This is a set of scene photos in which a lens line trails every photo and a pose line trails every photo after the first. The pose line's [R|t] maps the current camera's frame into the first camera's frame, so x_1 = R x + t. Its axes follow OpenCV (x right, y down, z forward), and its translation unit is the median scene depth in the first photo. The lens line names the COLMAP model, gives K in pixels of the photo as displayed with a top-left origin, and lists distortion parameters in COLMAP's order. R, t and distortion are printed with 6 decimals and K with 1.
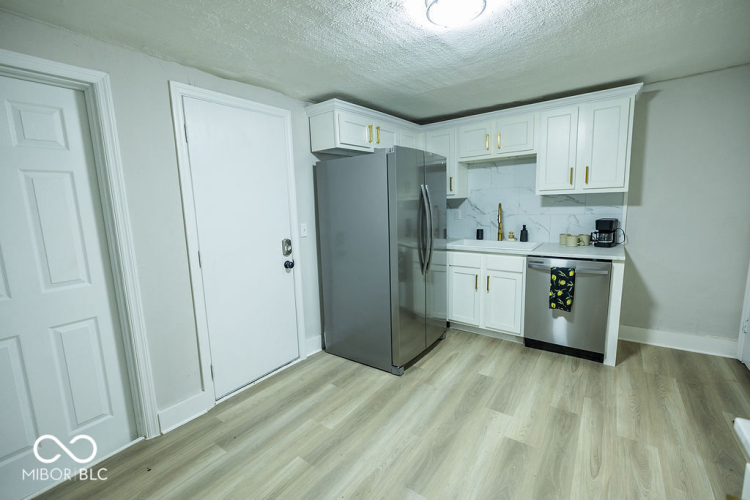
lens RADIAL K [[328.3, 0, 374.1], [0, 328.3, 248.4], [0, 0, 1]] dist [0.000816, 0.000137]
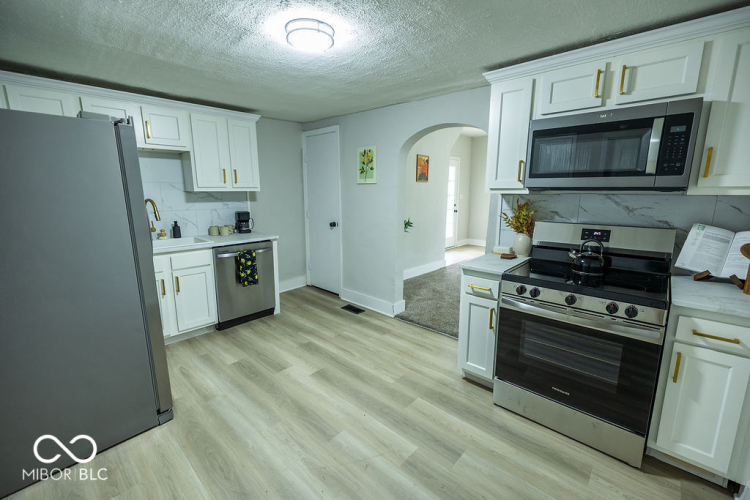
lens RADIAL K [[314.0, 0, 374.4], [0, 314.0, 248.1], [0, 0, 1]] dist [0.002656, 0.000303]
pose [[0.118829, -0.146448, 0.982055, -0.528301], [0.137729, 0.981933, 0.129765, -0.040743], [-0.983316, 0.119838, 0.136853, 0.365707]]
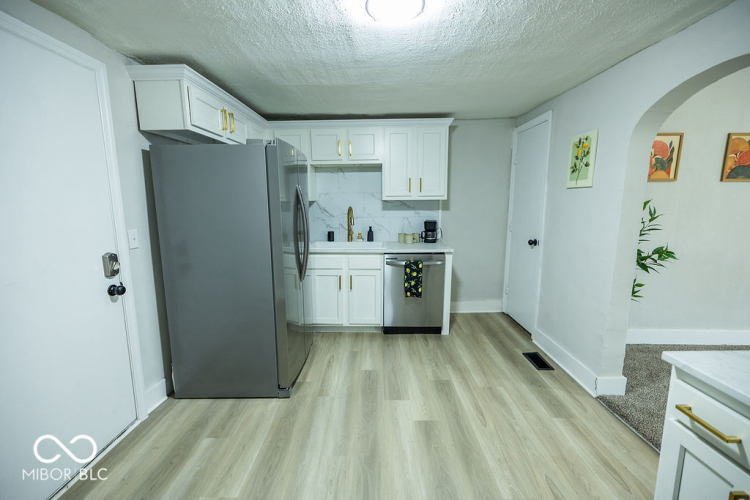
lens RADIAL K [[314.0, 0, 374.4], [0, 314.0, 248.1], [0, 0, 1]] dist [0.002656, 0.000303]
pose [[0.811005, -0.057620, 0.582195, -0.202431], [0.061787, 0.998008, 0.012704, -0.013549], [-0.581768, 0.025670, 0.812950, 0.155537]]
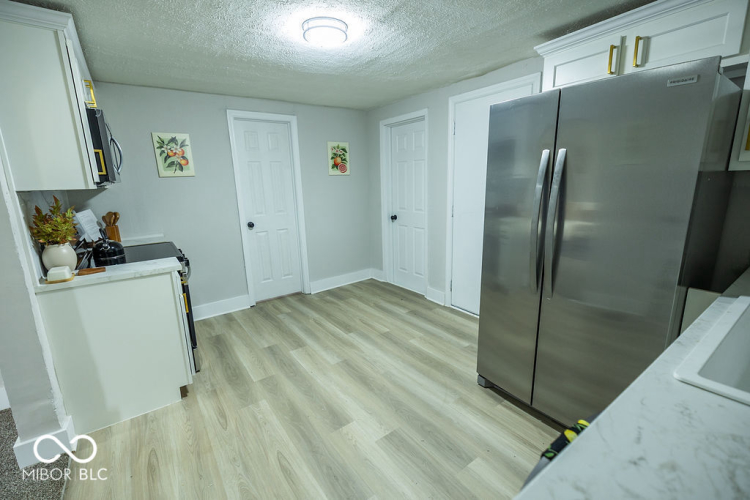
lens RADIAL K [[329.9, 0, 375.0], [0, 329.9, 250.0], [0, 0, 1]] dist [0.002198, -0.000485]
pose [[-0.314558, 0.241097, -0.918110, 0.848666], [-0.096842, 0.954009, 0.283703, -0.159157], [0.944286, 0.178153, -0.276743, 0.897819]]
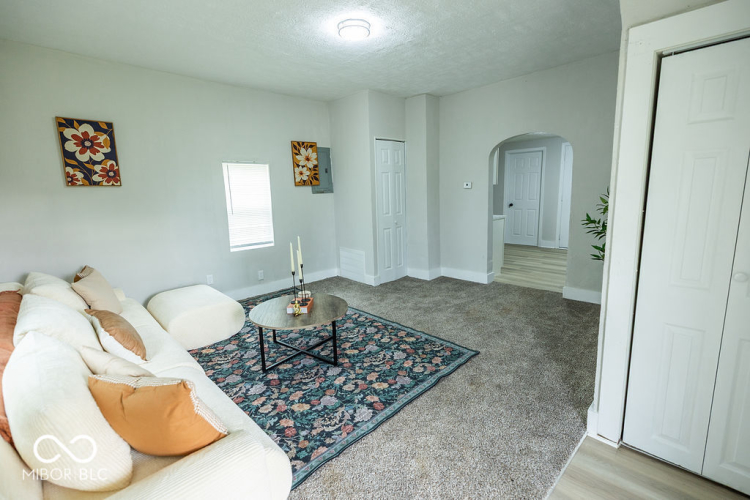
lens RADIAL K [[333.1, 0, 374.1], [0, 333.1, 248.3], [0, 0, 1]] dist [0.002092, 0.000018]
pose [[-0.160216, 0.218114, -0.962682, 2.327548], [-0.102533, 0.966328, 0.236004, -0.057929], [0.981742, 0.136518, -0.132457, -0.208968]]
